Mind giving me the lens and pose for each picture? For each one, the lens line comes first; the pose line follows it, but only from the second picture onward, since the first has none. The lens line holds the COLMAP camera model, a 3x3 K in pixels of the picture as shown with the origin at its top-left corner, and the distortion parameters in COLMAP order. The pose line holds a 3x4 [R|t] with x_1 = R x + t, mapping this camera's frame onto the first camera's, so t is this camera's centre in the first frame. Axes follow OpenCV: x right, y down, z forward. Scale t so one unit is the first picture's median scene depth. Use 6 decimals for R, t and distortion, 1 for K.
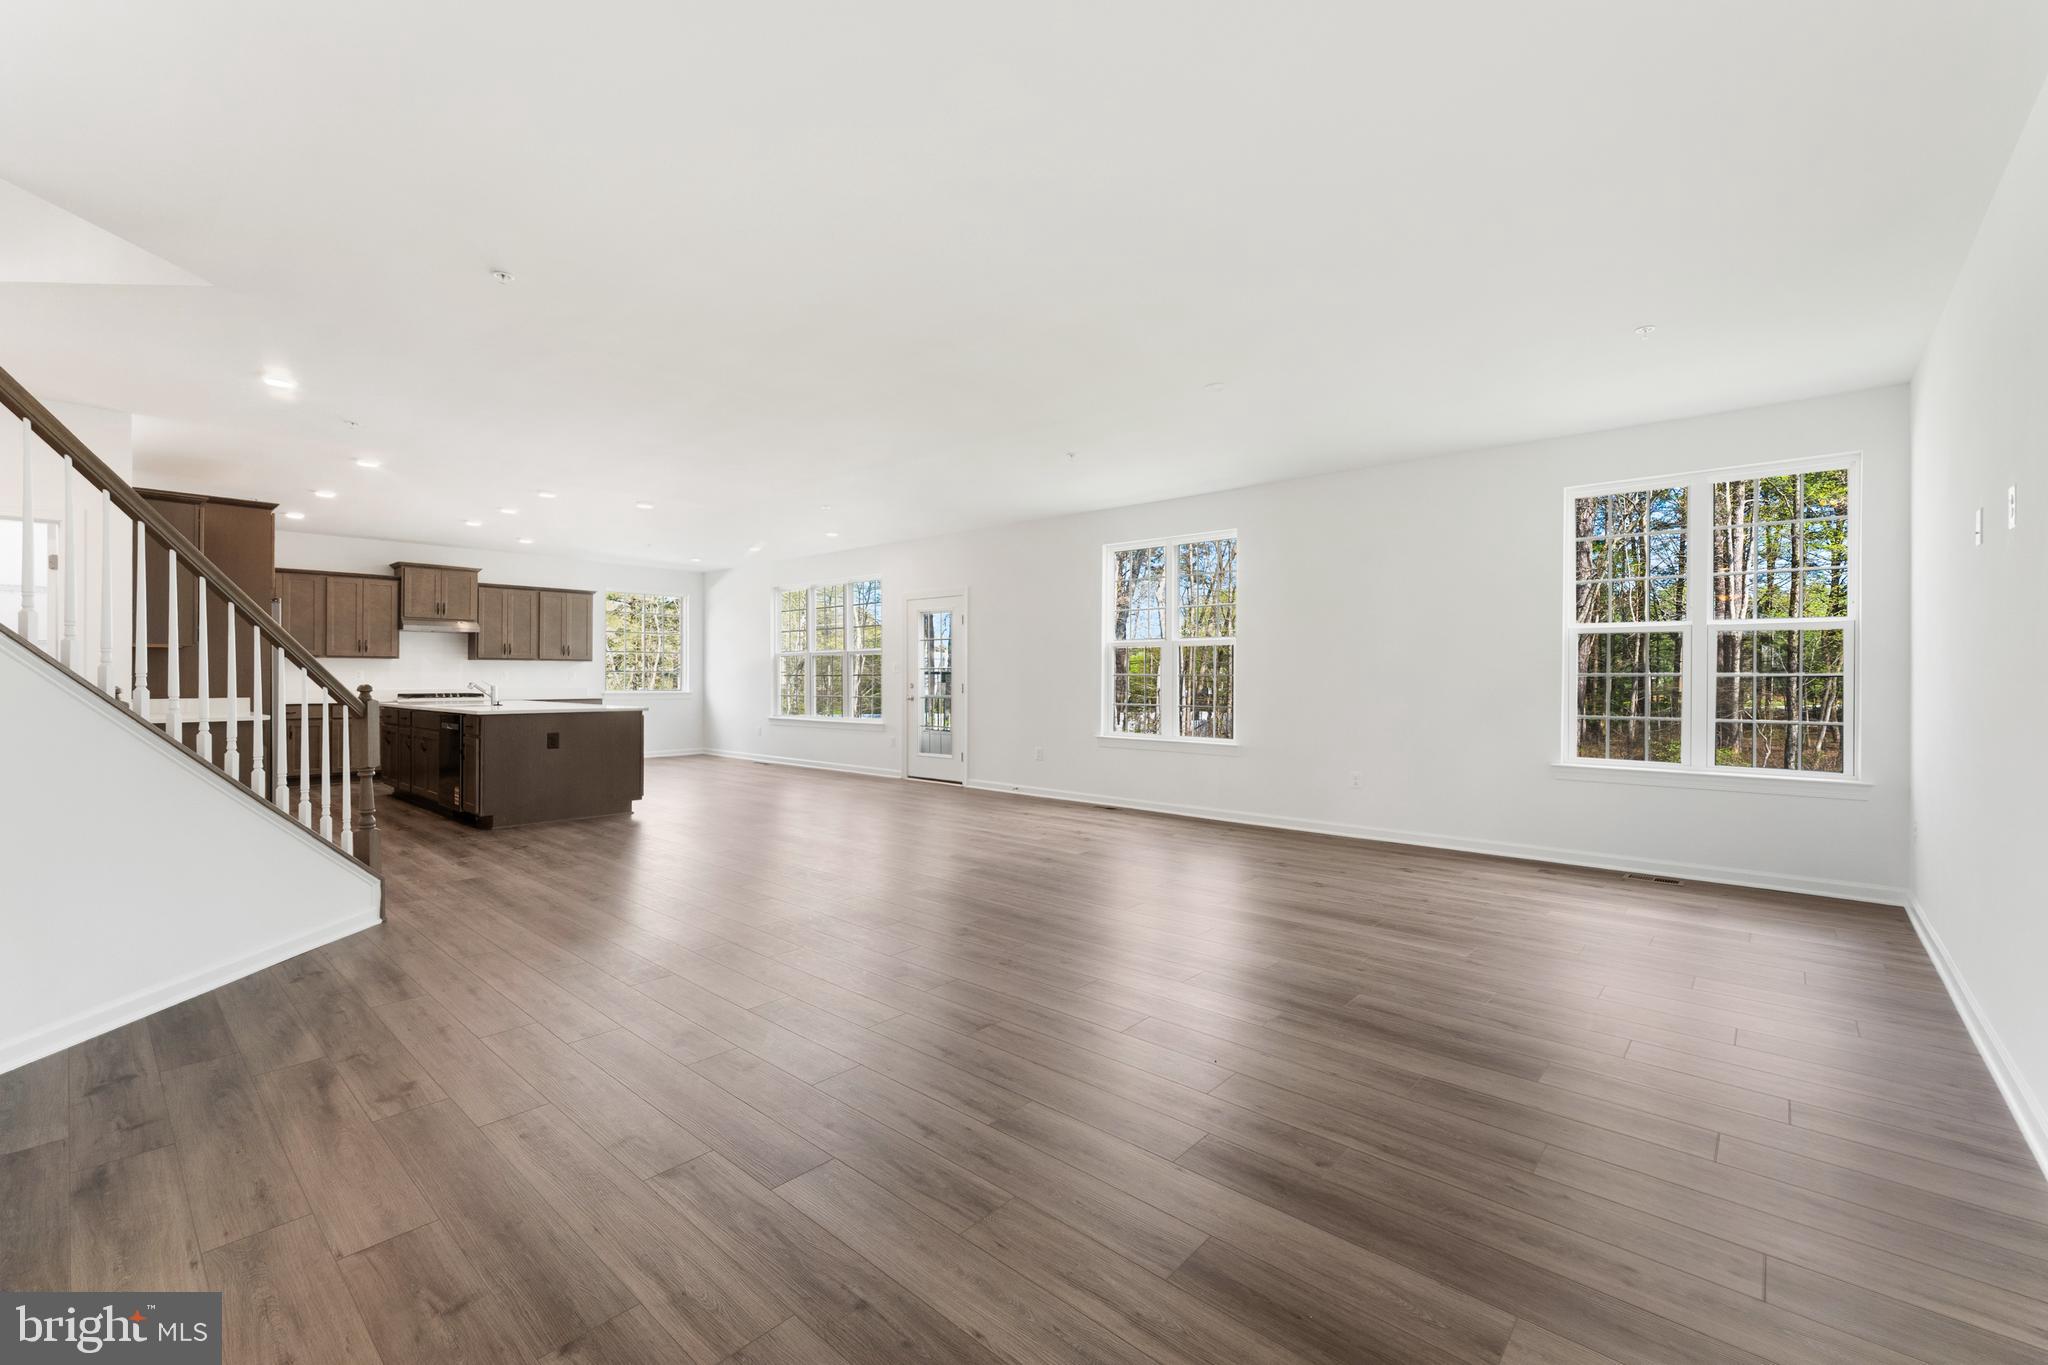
lens RADIAL K [[846.1, 0, 1029.0], [0, 846.1, 690.2], [0, 0, 1]] dist [0.000015, -0.000082]
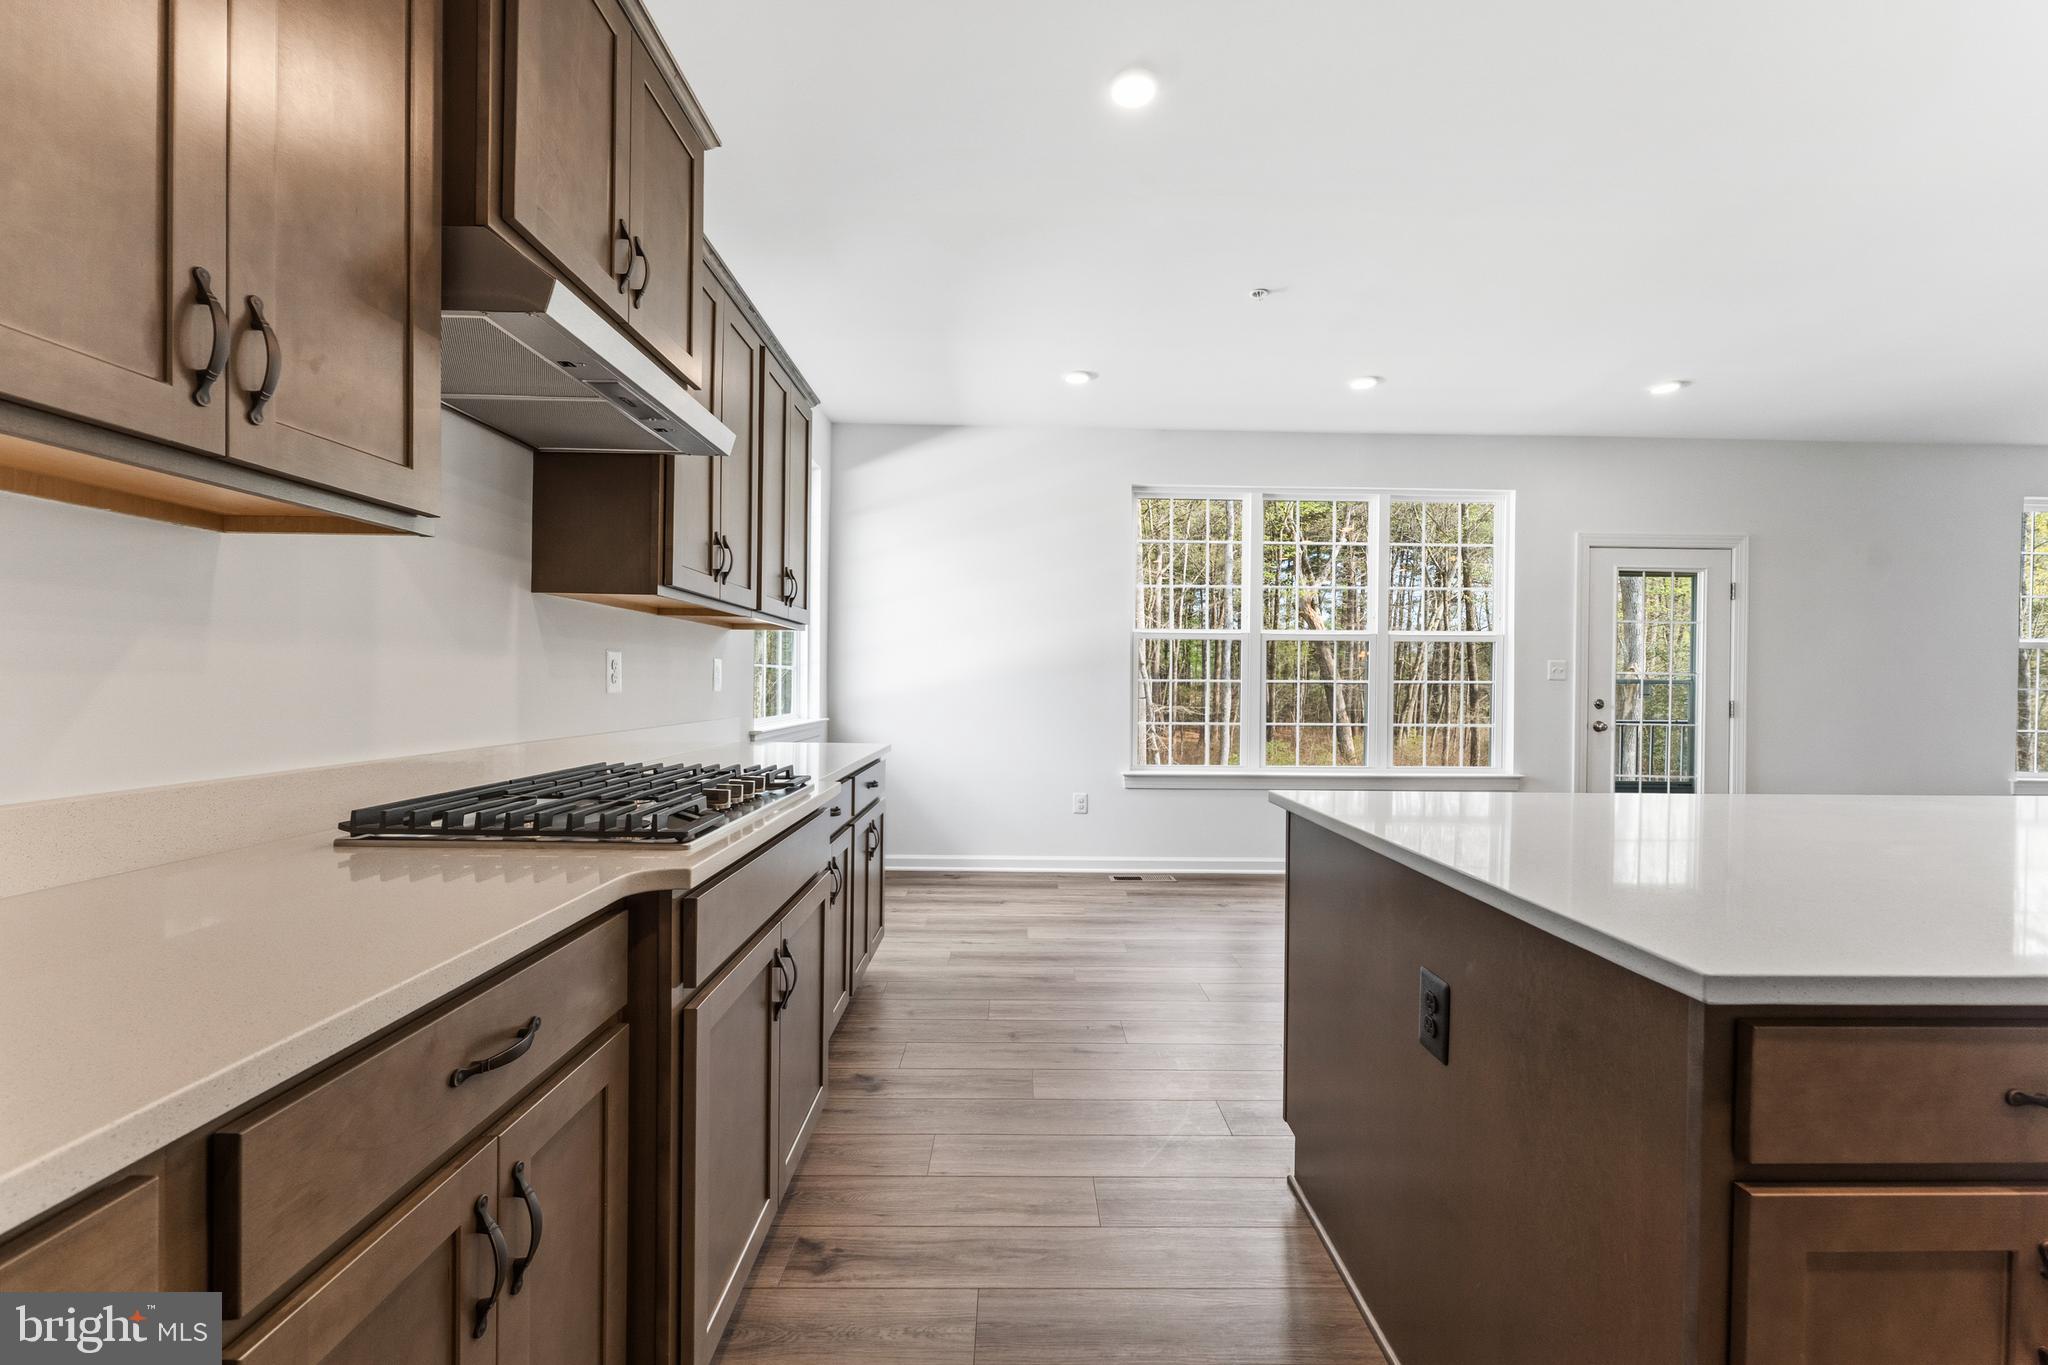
lens RADIAL K [[832.3, 0, 1024.0], [0, 832.3, 682.5], [0, 0, 1]] dist [-0.001795, -0.000138]
pose [[0.740041, -0.001277, 0.672560, -0.779082], [0.000987, 0.999999, 0.000813, -0.019769], [-0.672561, 0.000062, 0.740042, 0.856281]]
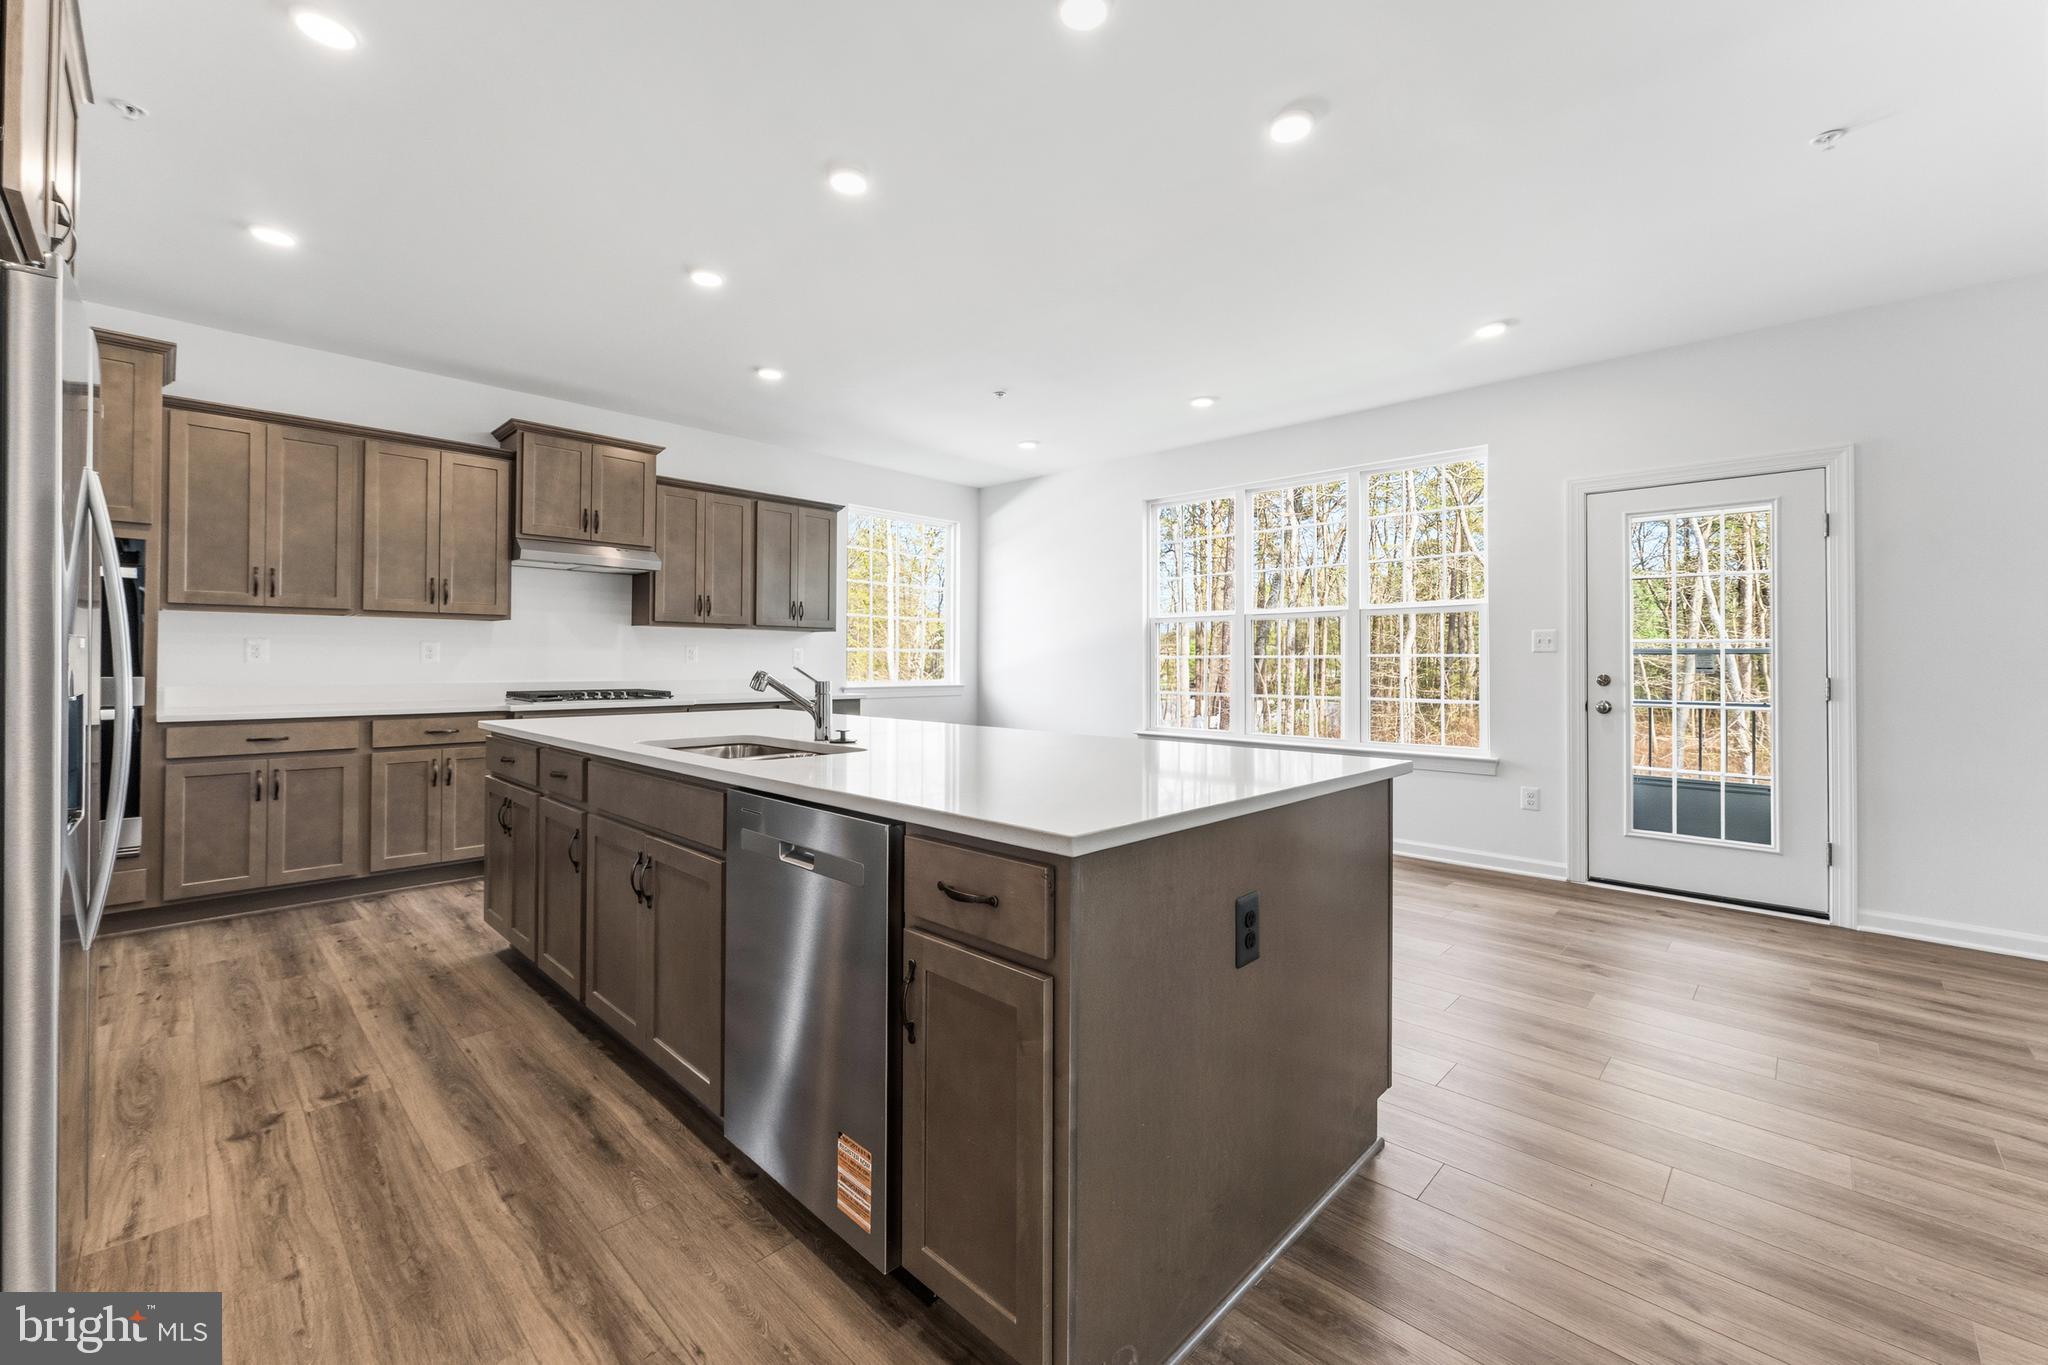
lens RADIAL K [[835.8, 0, 1030.8], [0, 835.8, 670.7], [0, 0, 1]] dist [-0.000496, -0.000067]
pose [[0.998901, 0.003018, -0.046777, -0.427981], [-0.003297, 0.999977, -0.005898, -0.006549], [0.046758, 0.006046, 0.998888, 0.540349]]
